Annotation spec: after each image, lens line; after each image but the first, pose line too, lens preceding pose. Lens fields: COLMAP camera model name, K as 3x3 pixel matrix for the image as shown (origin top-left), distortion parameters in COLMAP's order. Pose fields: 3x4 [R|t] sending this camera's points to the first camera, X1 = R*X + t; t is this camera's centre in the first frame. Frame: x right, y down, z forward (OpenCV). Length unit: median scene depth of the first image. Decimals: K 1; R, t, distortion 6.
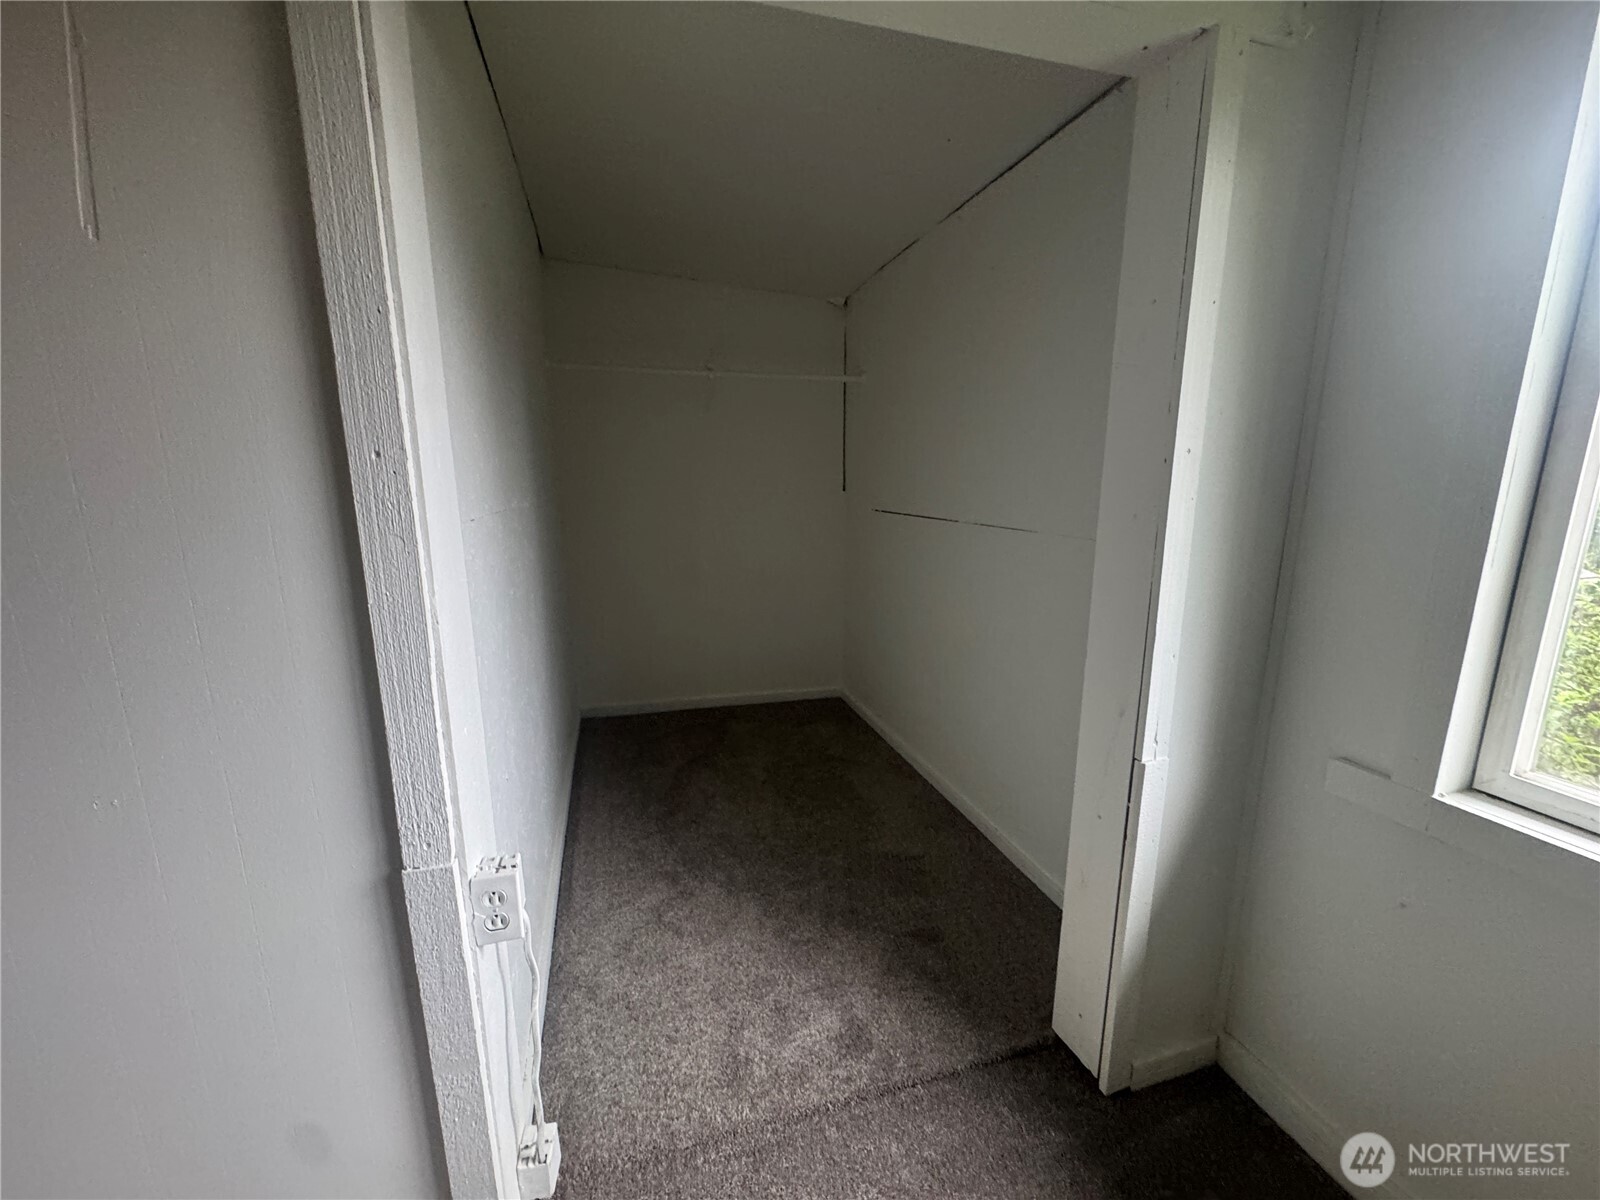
lens RADIAL K [[640.2, 0, 800.0], [0, 640.2, 600.0], [0, 0, 1]] dist [-0.002503, 0.000052]
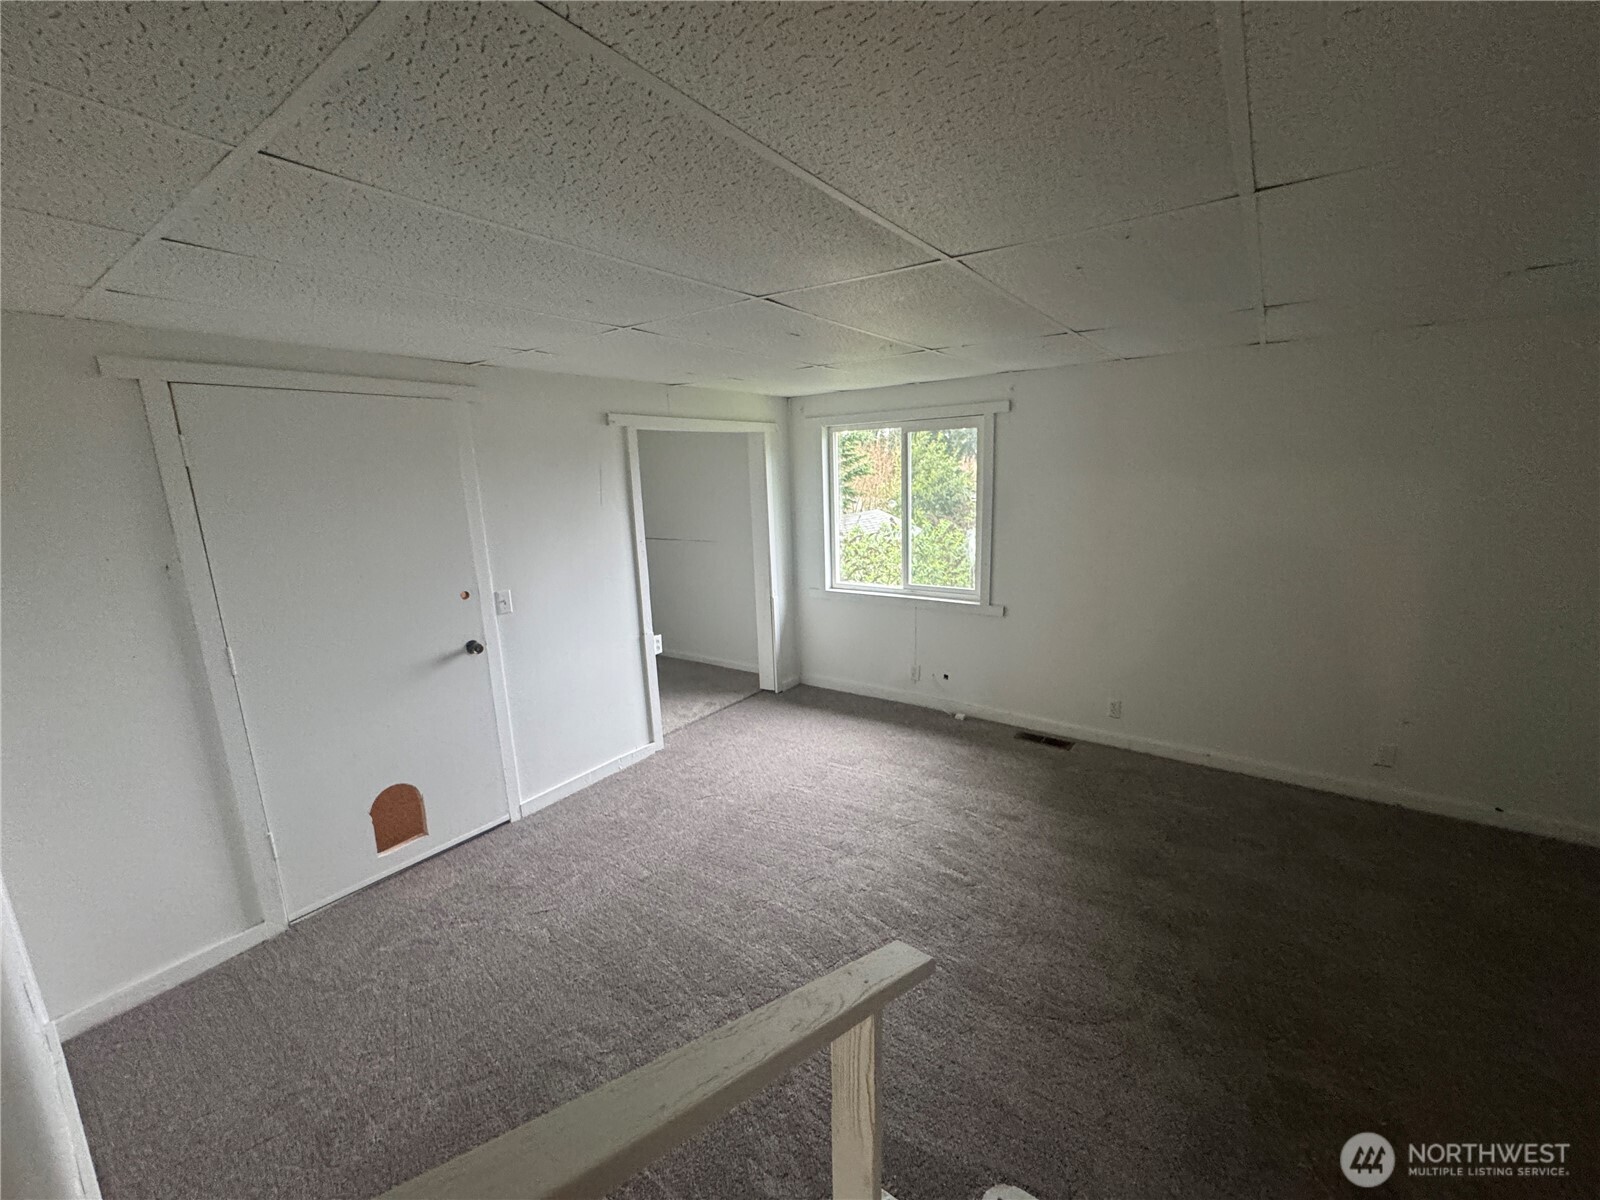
lens RADIAL K [[640.2, 0, 800.0], [0, 640.2, 600.0], [0, 0, 1]] dist [-0.002503, 0.000052]
pose [[0.781635, -0.147774, 0.605979, -1.522662], [0.150981, 0.987463, 0.046057, 0.093915], [-0.605188, 0.055492, 0.794146, -1.974918]]
